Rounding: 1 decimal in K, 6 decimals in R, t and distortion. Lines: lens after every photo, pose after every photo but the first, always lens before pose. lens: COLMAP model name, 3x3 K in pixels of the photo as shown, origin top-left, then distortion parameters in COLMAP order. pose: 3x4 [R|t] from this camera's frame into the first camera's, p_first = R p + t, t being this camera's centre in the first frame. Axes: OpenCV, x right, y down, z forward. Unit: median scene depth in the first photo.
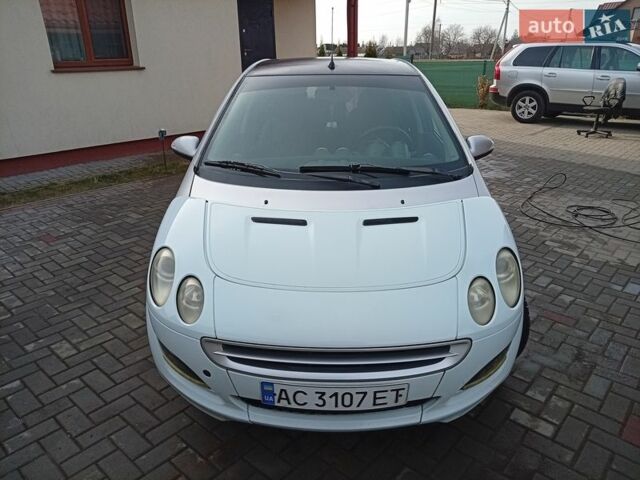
lens RADIAL K [[478.7, 0, 320.0], [0, 478.7, 240.0], [0, 0, 1]] dist [0.002541, -0.036920]
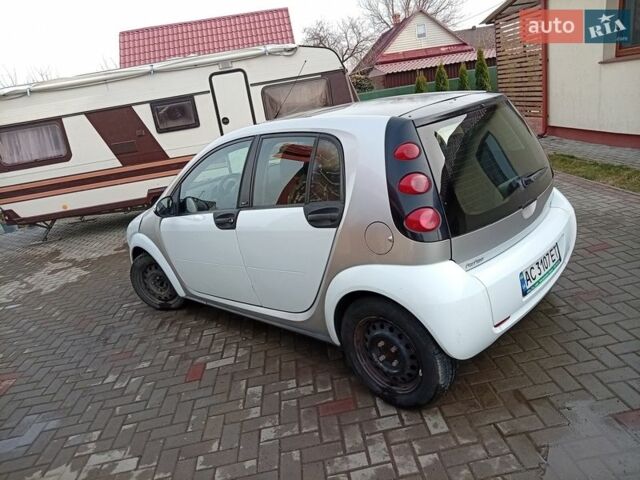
lens RADIAL K [[473.8, 0, 324.3], [0, 473.8, 239.0], [0, 0, 1]] dist [0.004651, -0.006926]
pose [[-0.667131, 0.333611, -0.666063, 0.889133], [-0.107134, 0.841854, 0.528966, -0.808144], [0.737197, 0.424247, -0.525885, 1.968639]]
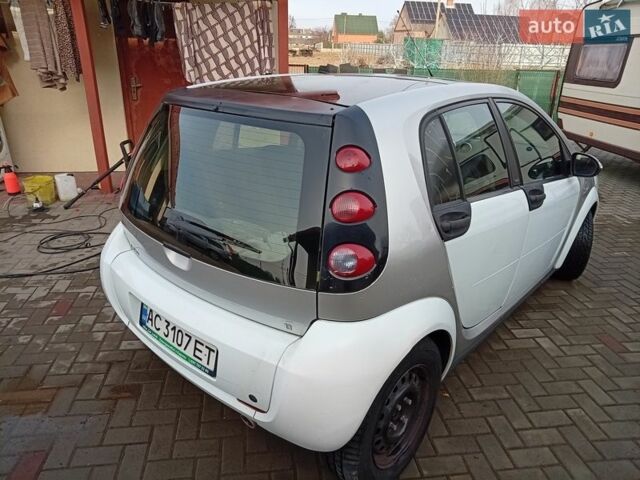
lens RADIAL K [[478.7, 0, 320.0], [0, 478.7, 240.0], [0, 0, 1]] dist [0.002541, -0.036920]
pose [[-0.764612, -0.245875, 0.595747, -0.493294], [0.219740, 0.769526, 0.599621, -0.799963], [-0.605874, 0.589386, -0.534360, 1.980829]]
